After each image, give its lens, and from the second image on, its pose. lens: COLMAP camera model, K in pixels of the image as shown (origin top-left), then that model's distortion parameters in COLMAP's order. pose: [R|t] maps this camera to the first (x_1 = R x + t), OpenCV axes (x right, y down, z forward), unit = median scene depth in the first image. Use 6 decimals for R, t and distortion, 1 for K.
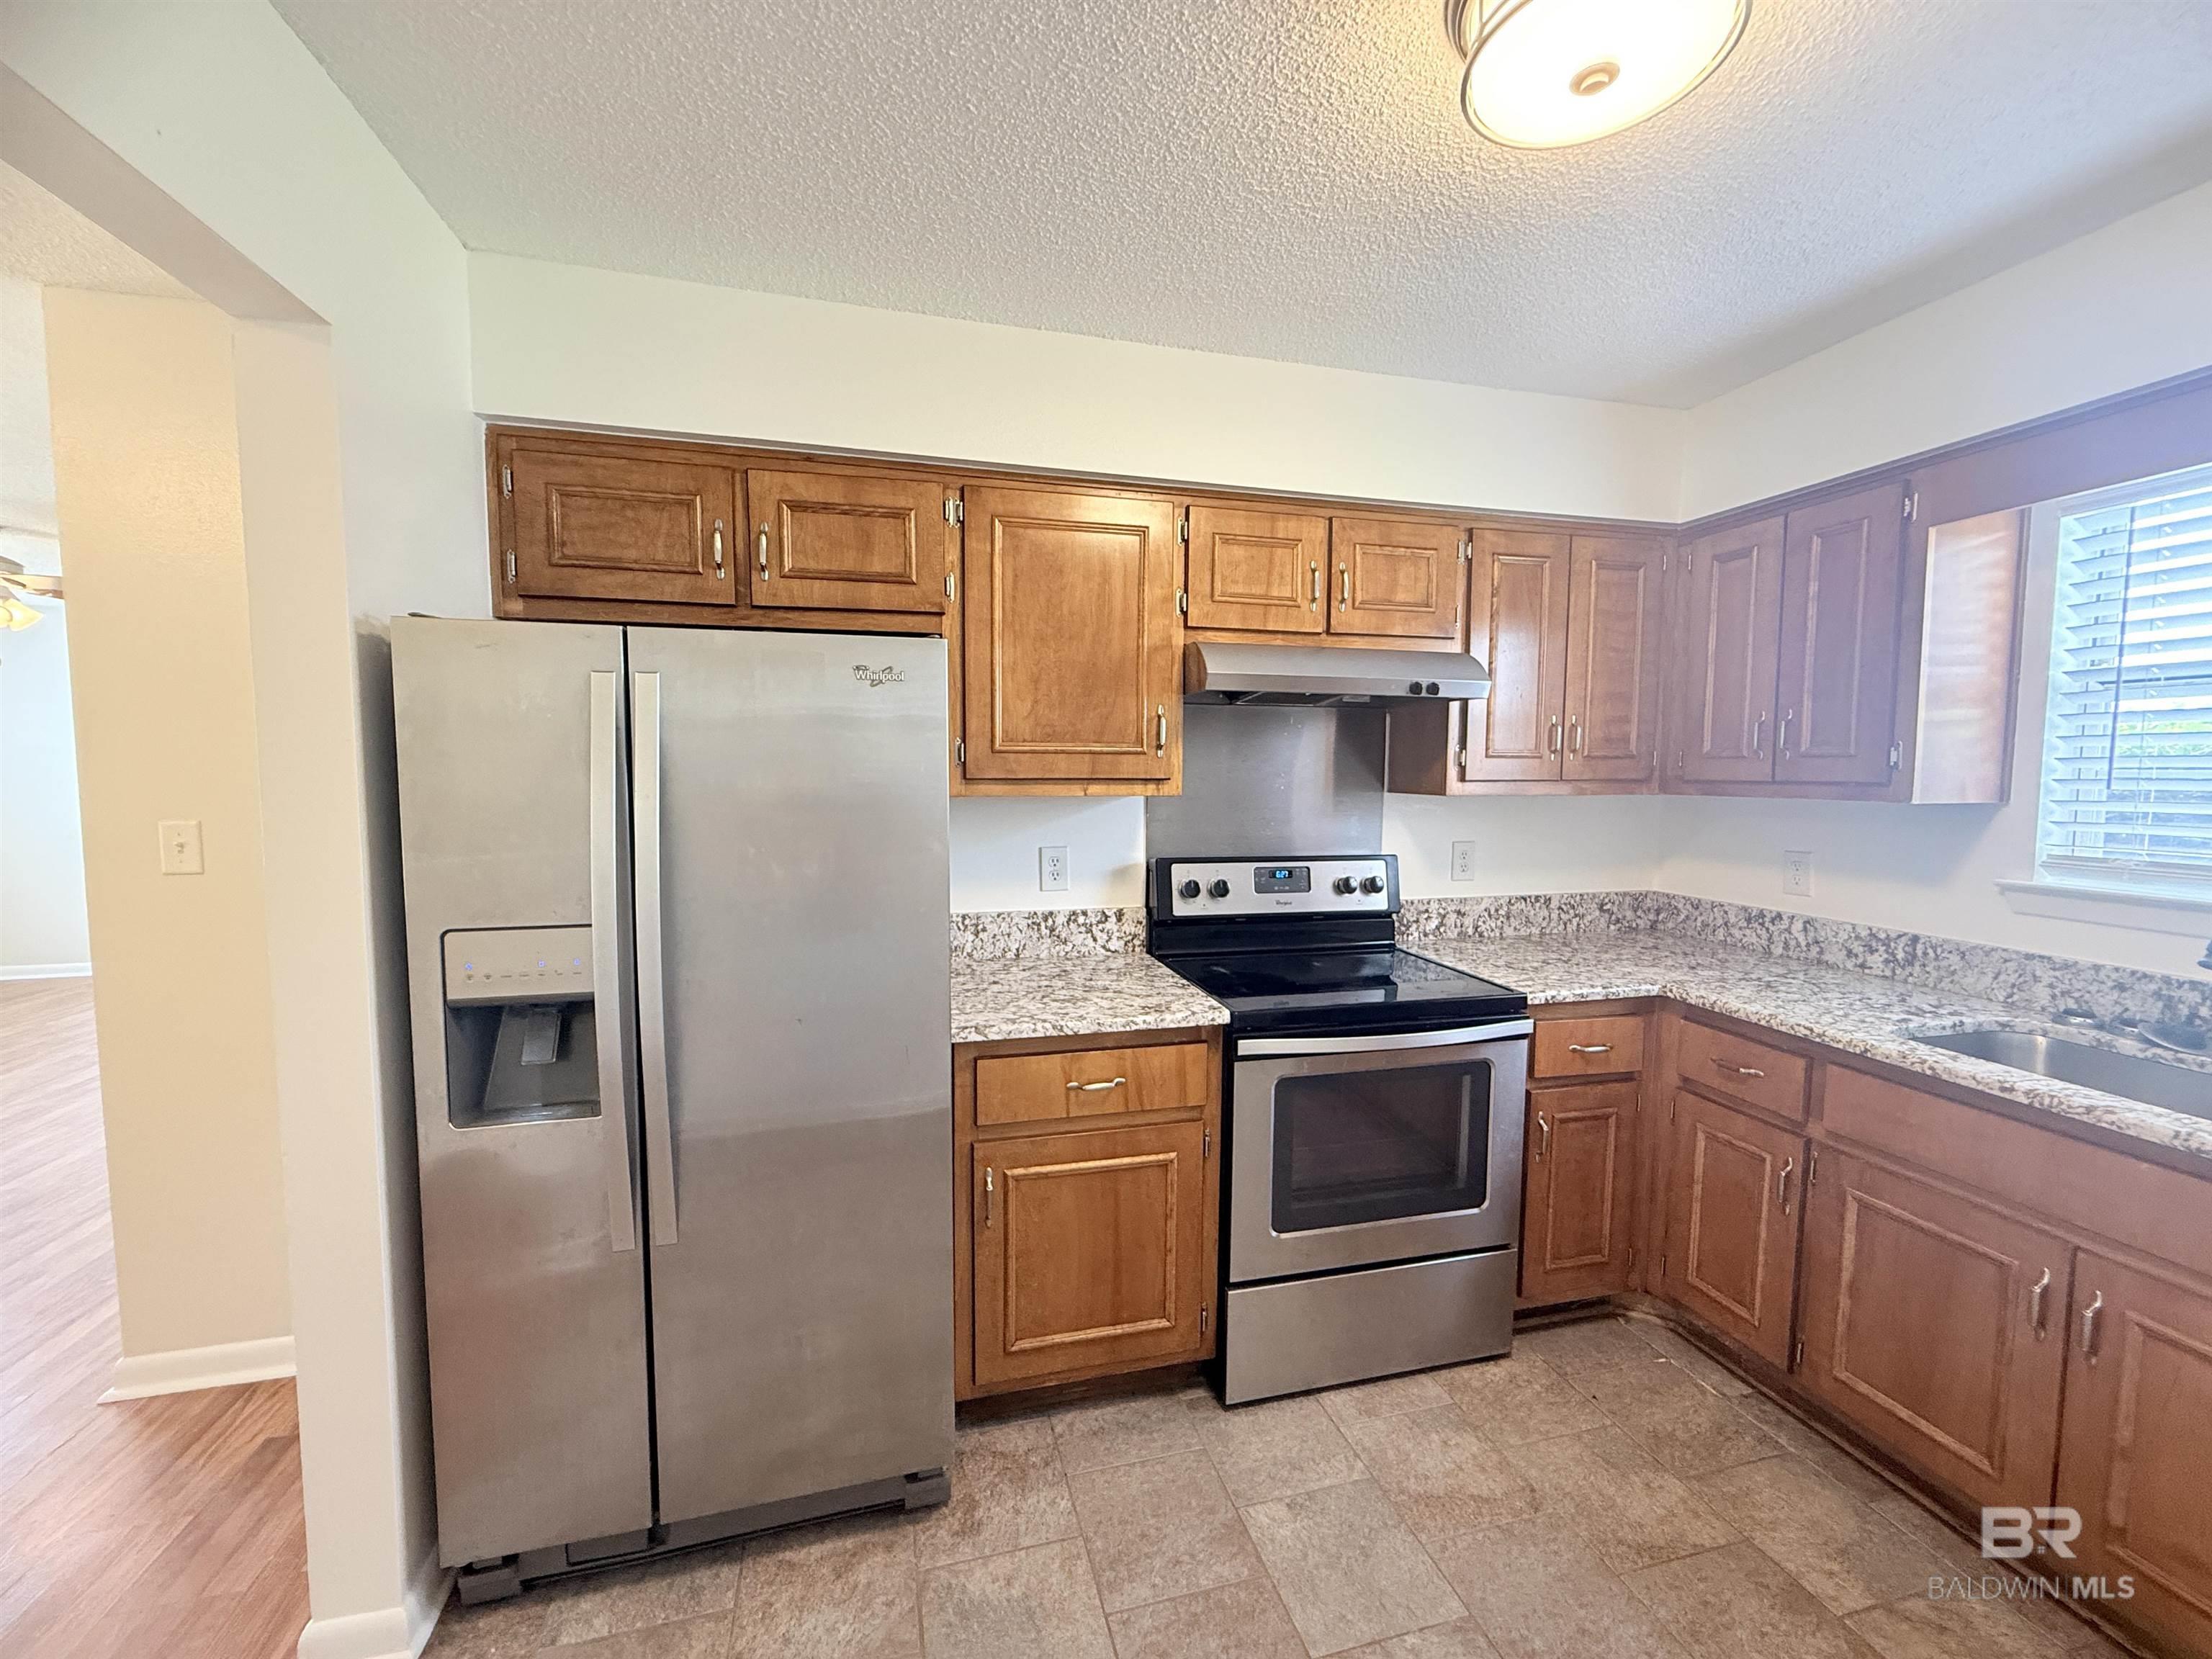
lens RADIAL K [[884.7, 0, 1092.6], [0, 884.7, 829.2], [0, 0, 1]] dist [-0.001761, 0.000689]
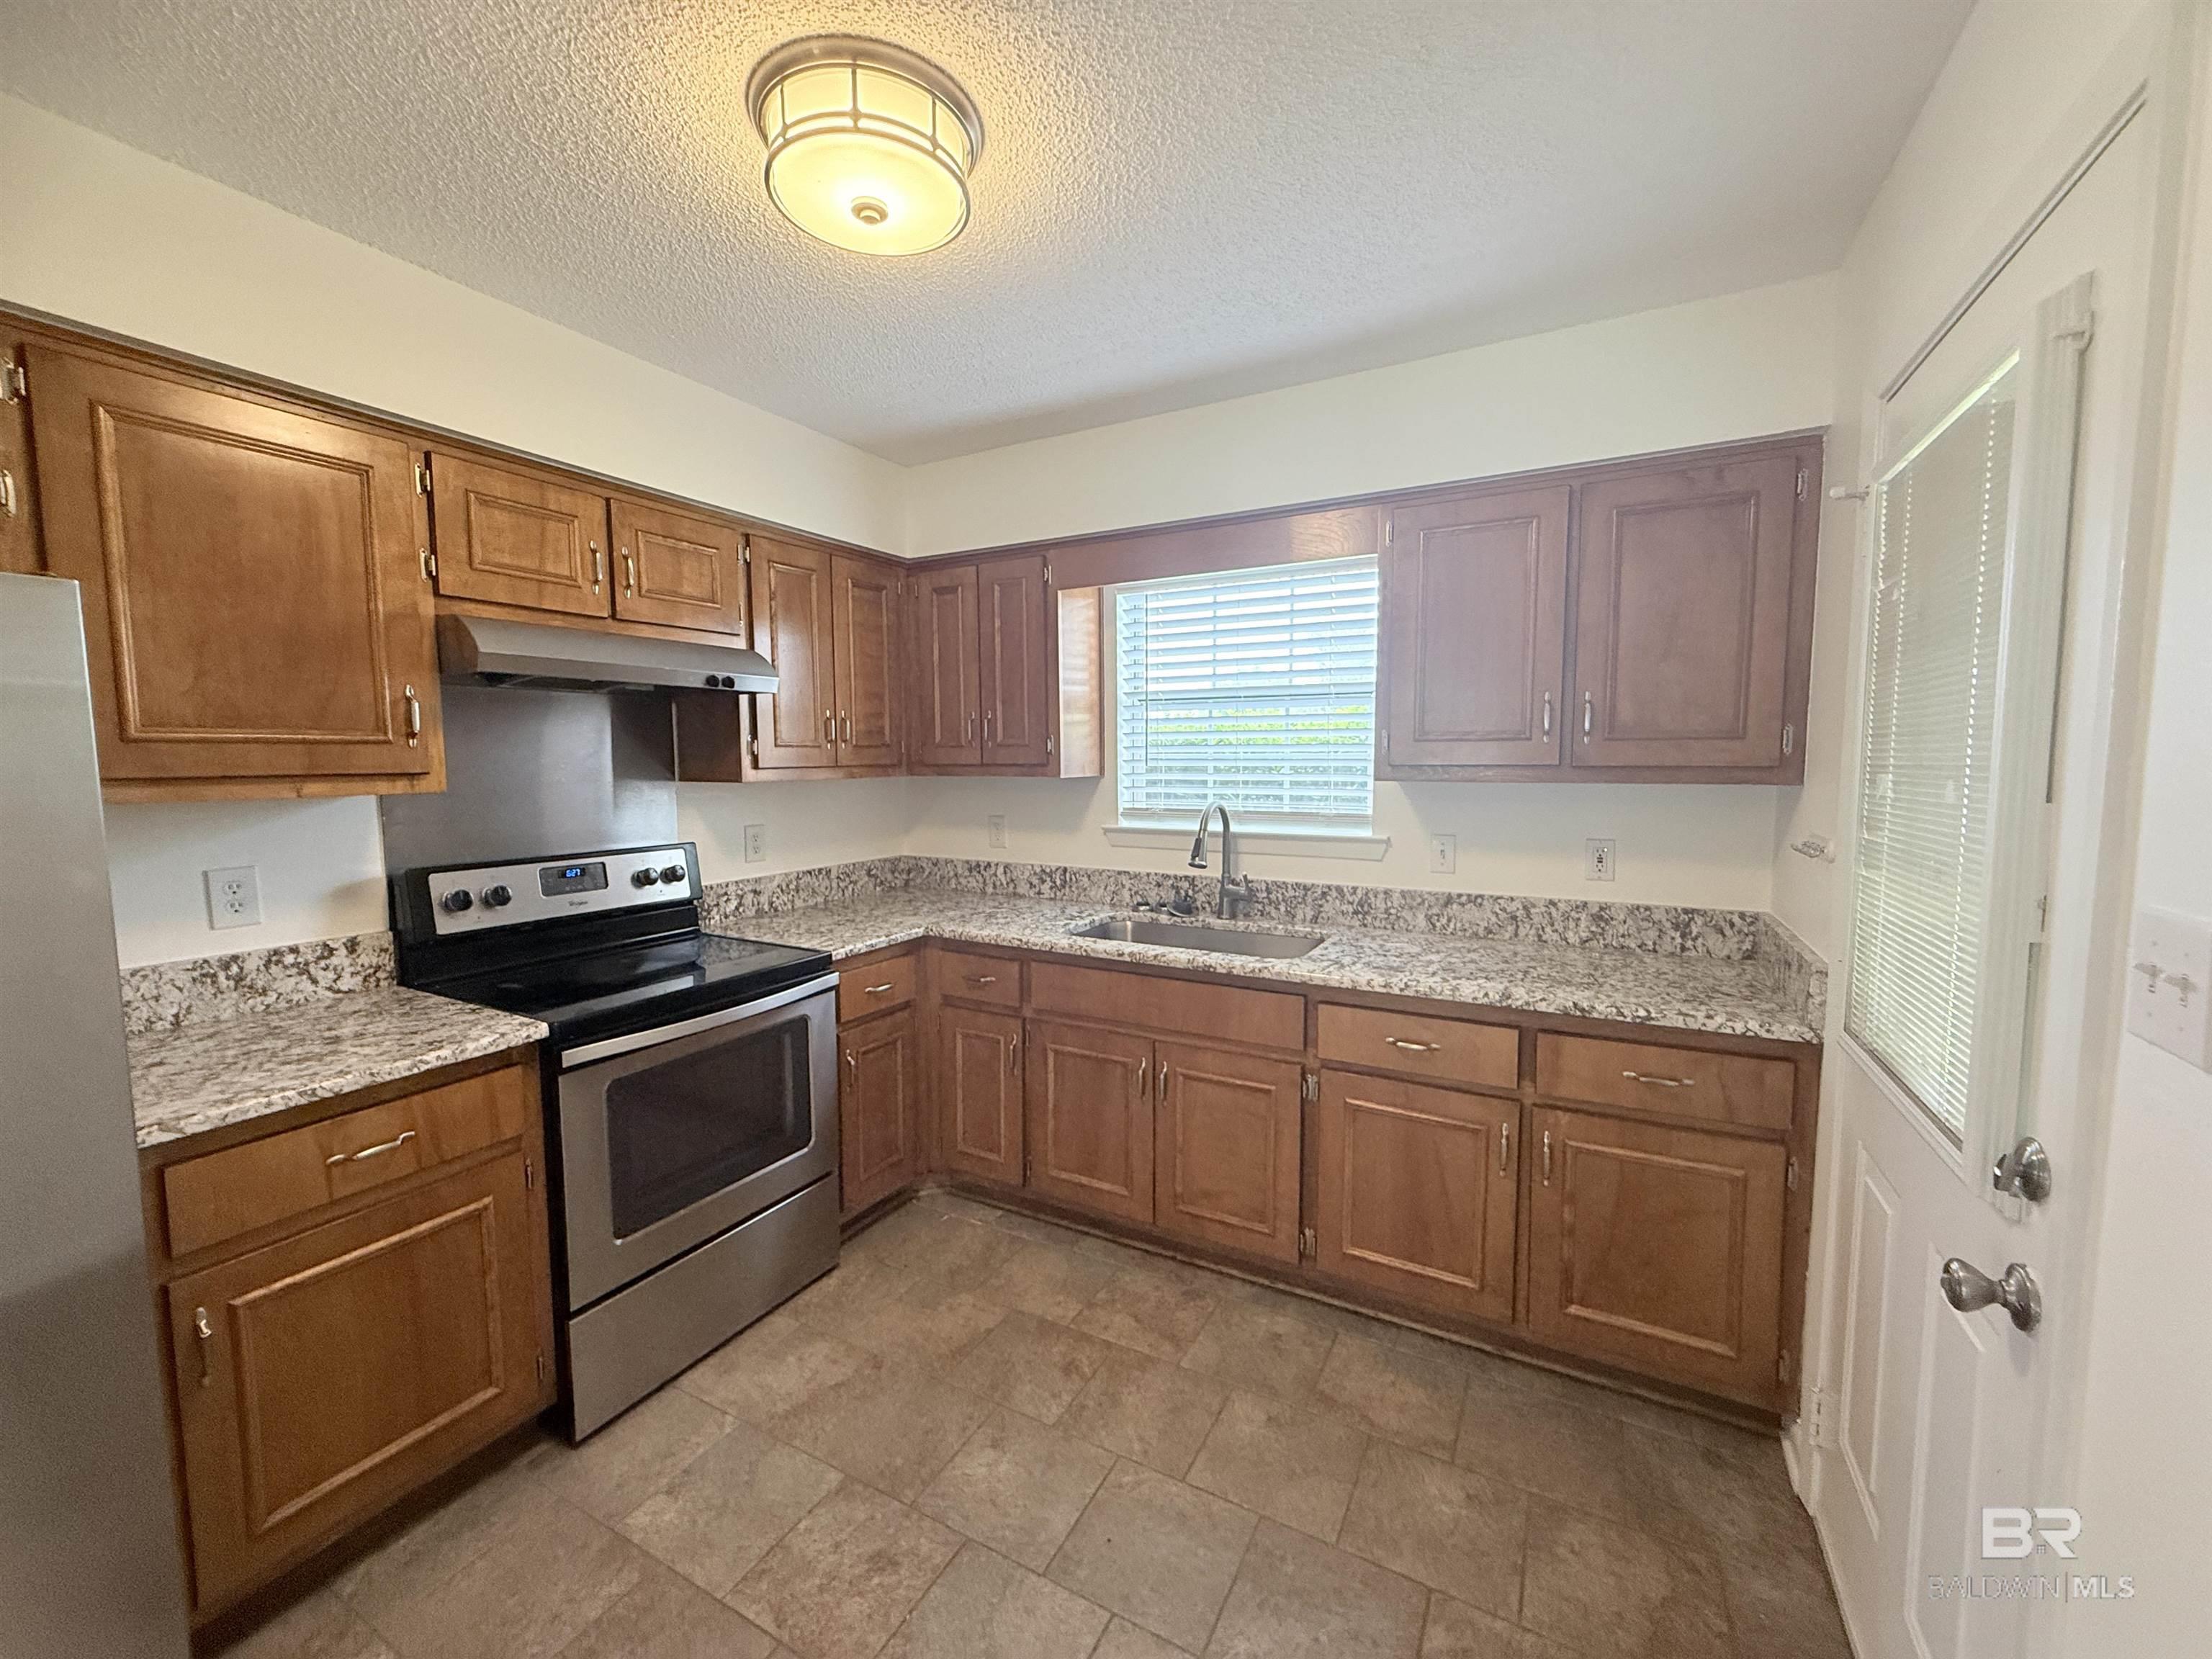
lens RADIAL K [[884.7, 0, 1103.8], [0, 884.7, 830.1], [0, 0, 1]] dist [-0.001761, 0.000689]
pose [[0.676797, -0.071002, 0.732738, -0.109319], [0.059933, 0.997348, 0.041285, 0.001425], [-0.733726, 0.015973, 0.679258, -0.052472]]
